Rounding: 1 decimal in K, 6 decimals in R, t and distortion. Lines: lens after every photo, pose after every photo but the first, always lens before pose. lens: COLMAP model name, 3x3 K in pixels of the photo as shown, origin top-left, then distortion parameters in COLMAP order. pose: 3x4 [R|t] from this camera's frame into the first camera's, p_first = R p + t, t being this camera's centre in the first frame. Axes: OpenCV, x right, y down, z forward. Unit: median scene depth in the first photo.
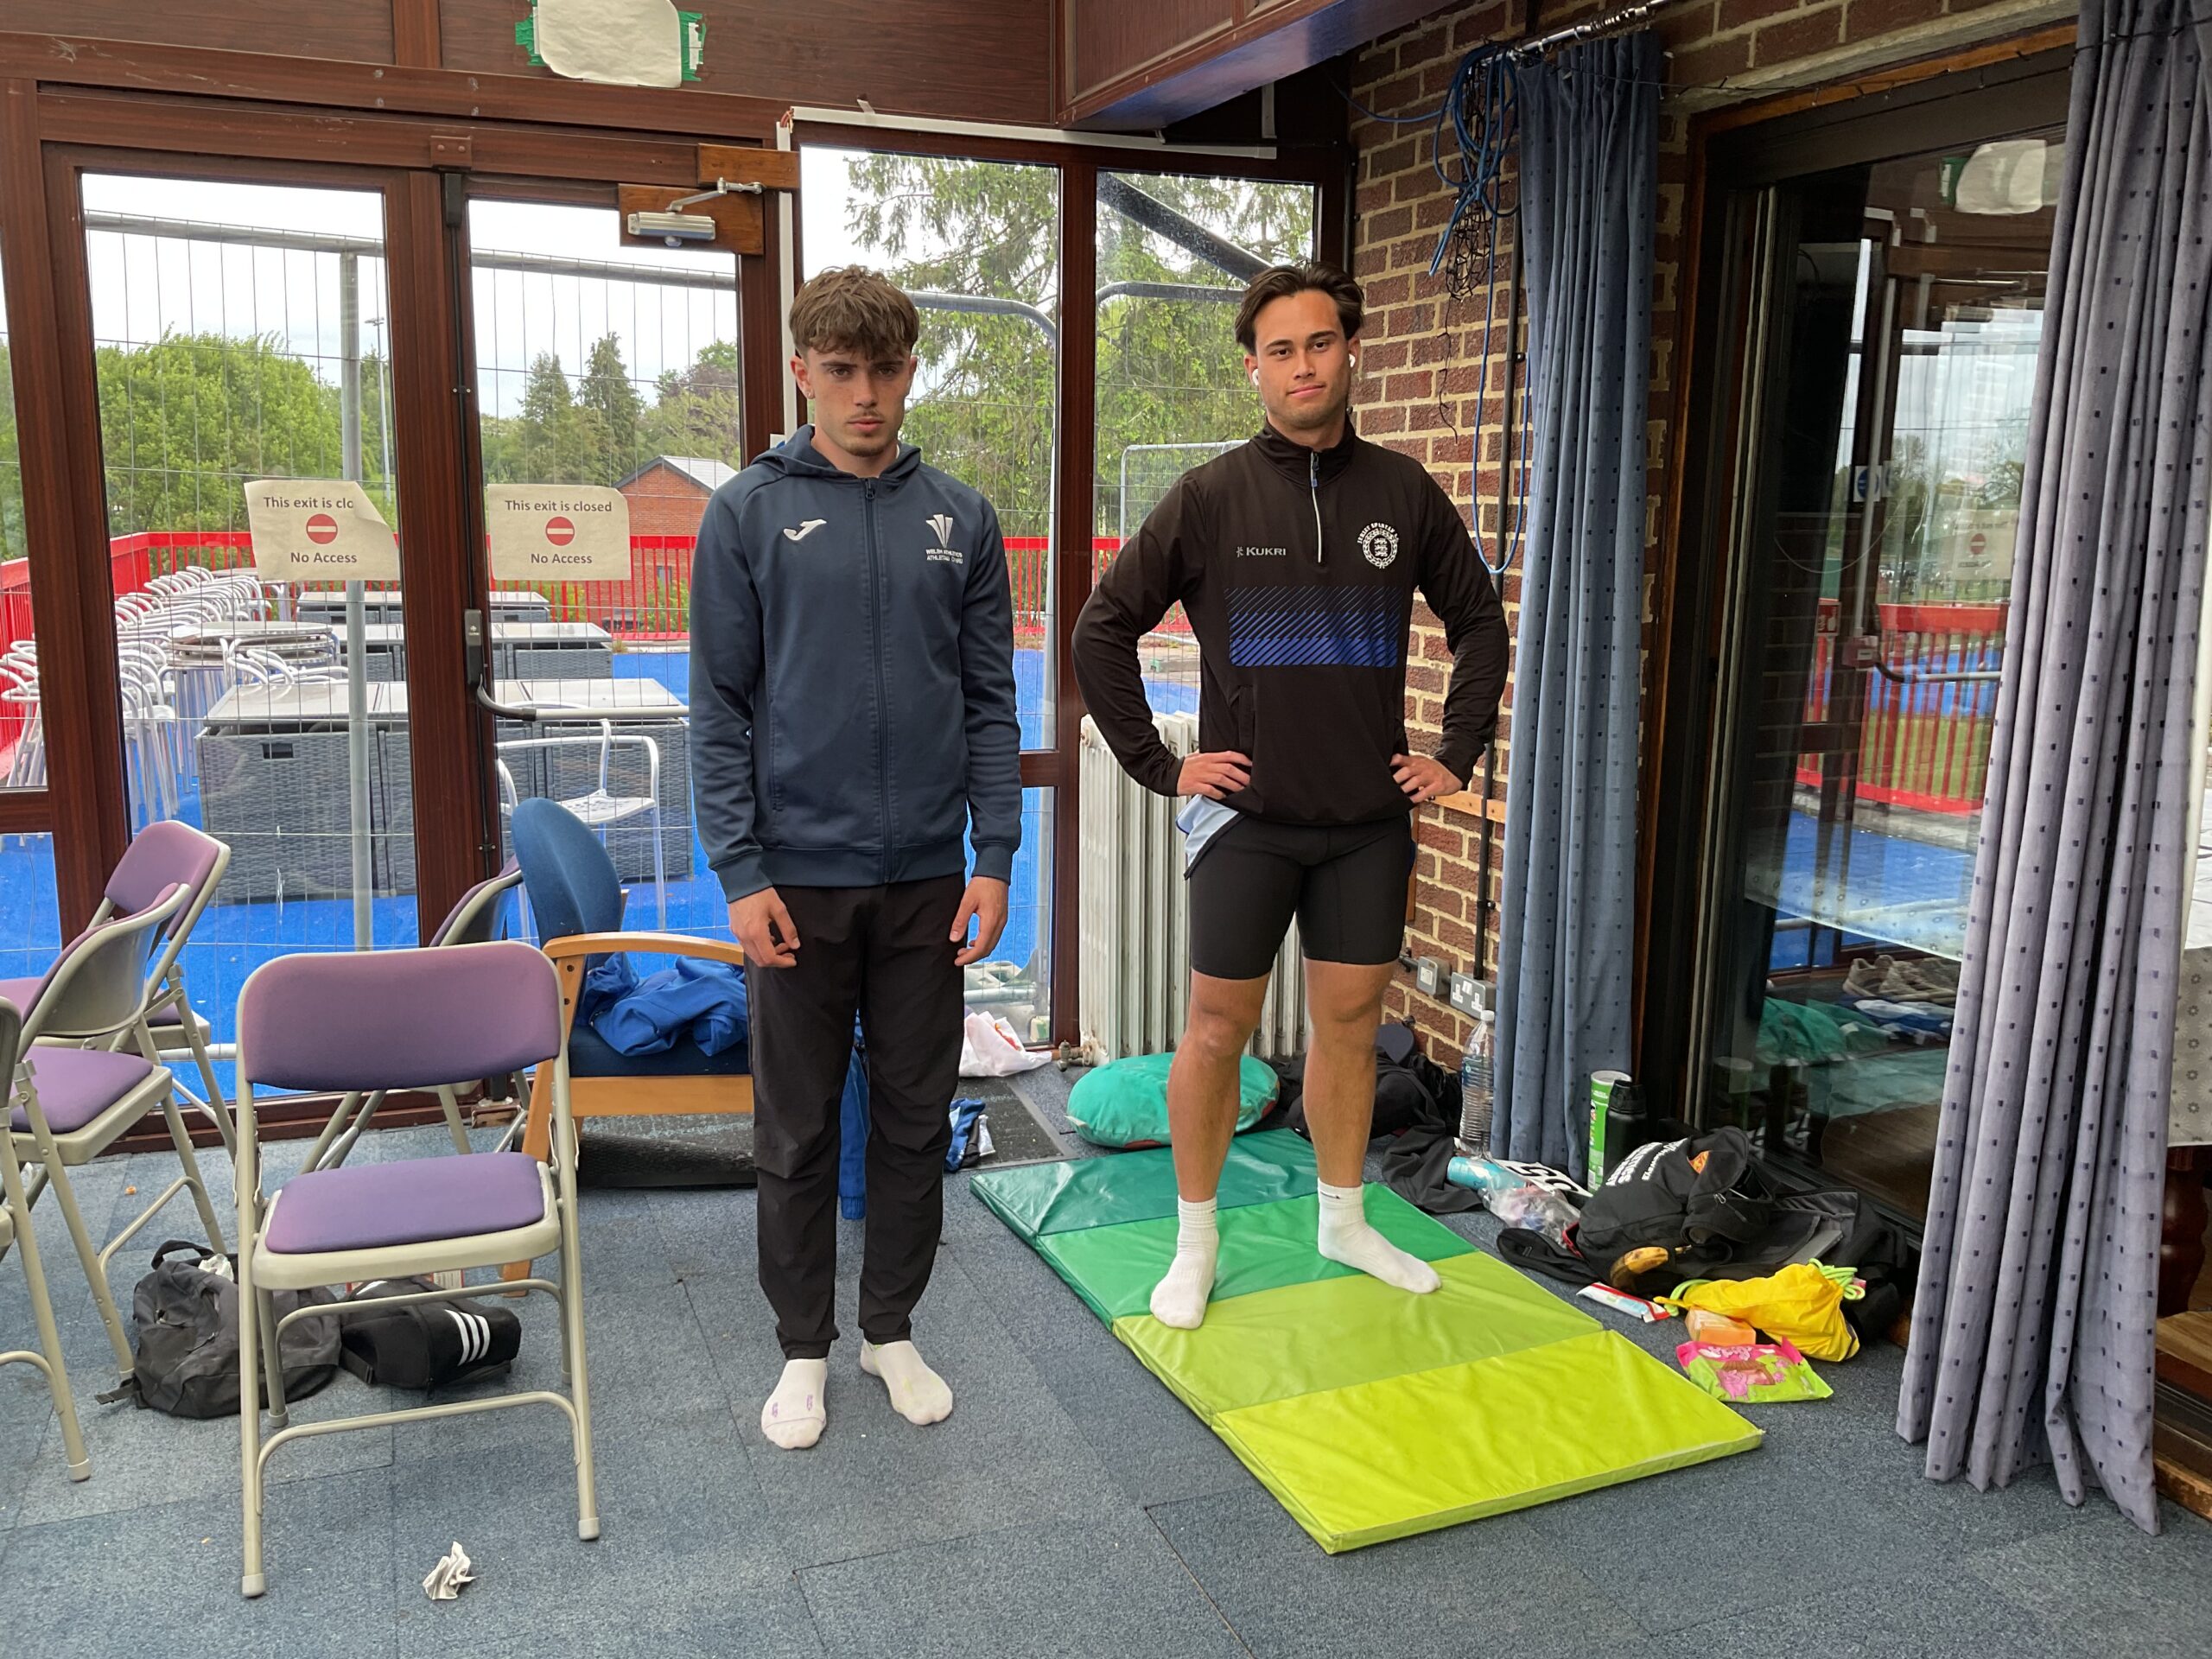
lens RADIAL K [[1878.5, 0, 1116.3], [0, 1878.5, 851.2], [0, 0, 1]] dist [0.077398, -0.148879]
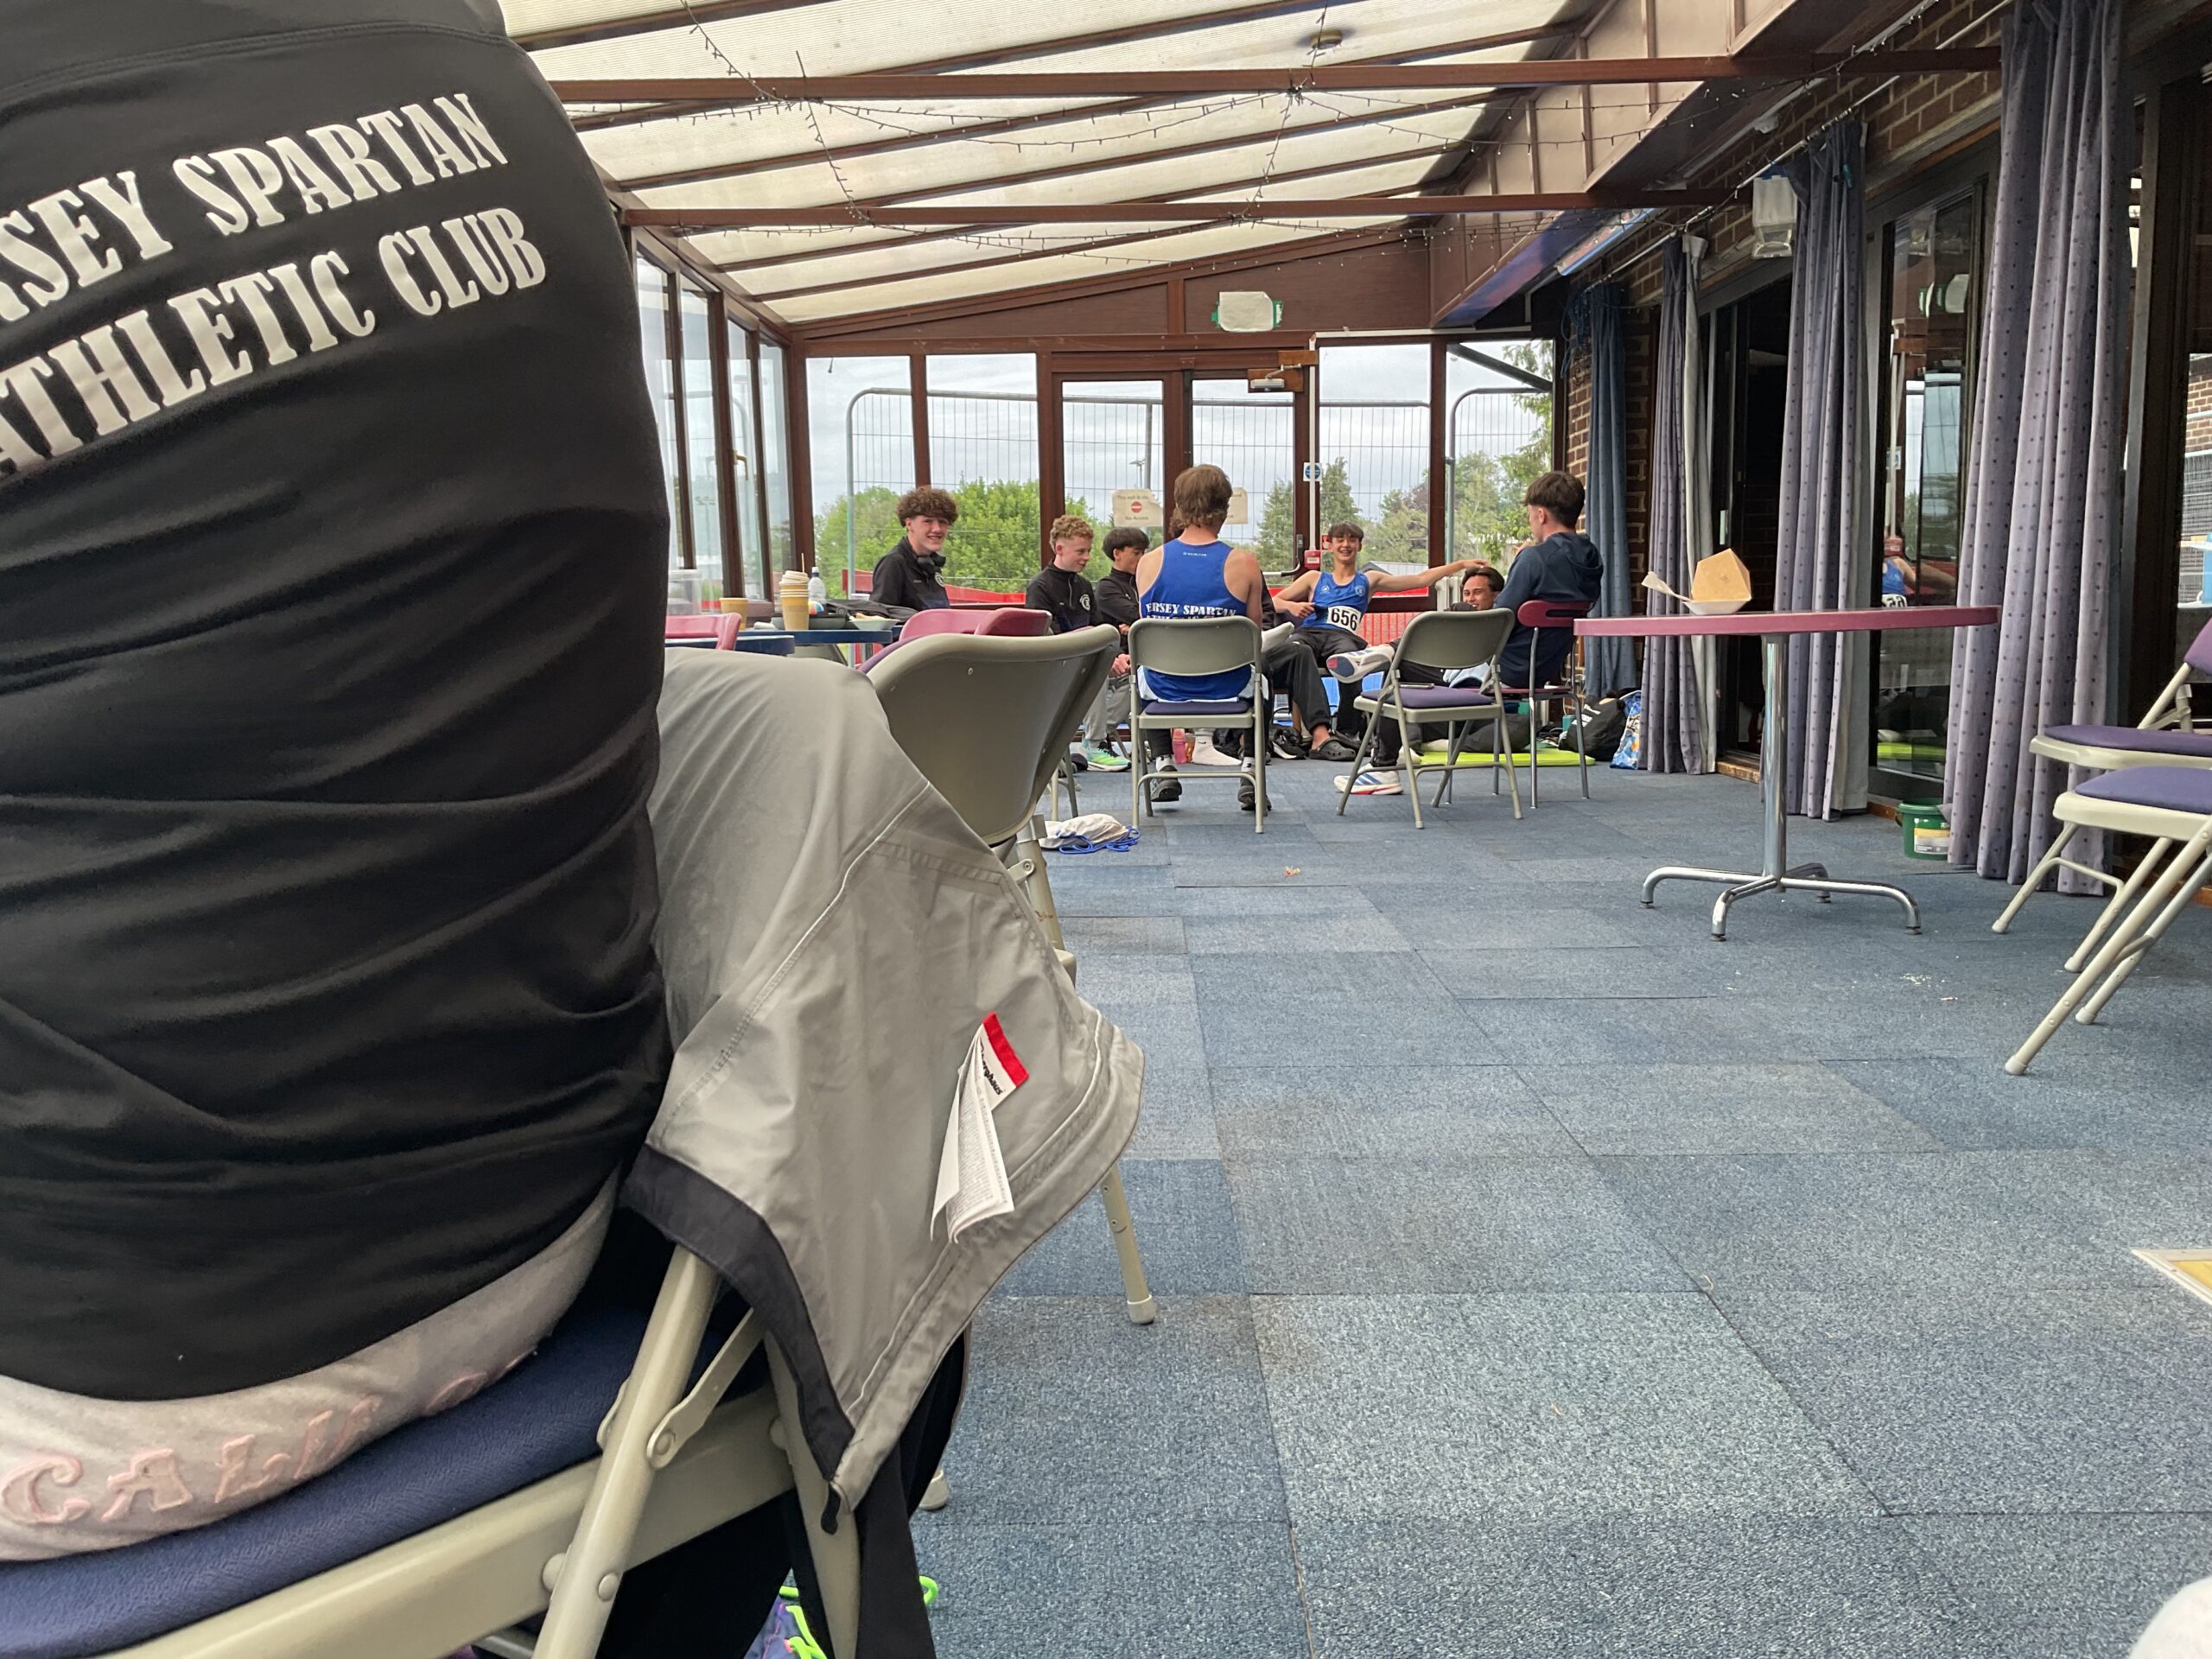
lens RADIAL K [[1878.5, 0, 1109.1], [0, 1878.5, 849.1], [0, 0, 1]] dist [0.077398, -0.148879]
pose [[0.928875, 0.014425, -0.370113, 0.513862], [-0.036653, 0.997917, -0.053094, 0.435971], [0.368576, 0.062884, 0.927468, -1.389508]]
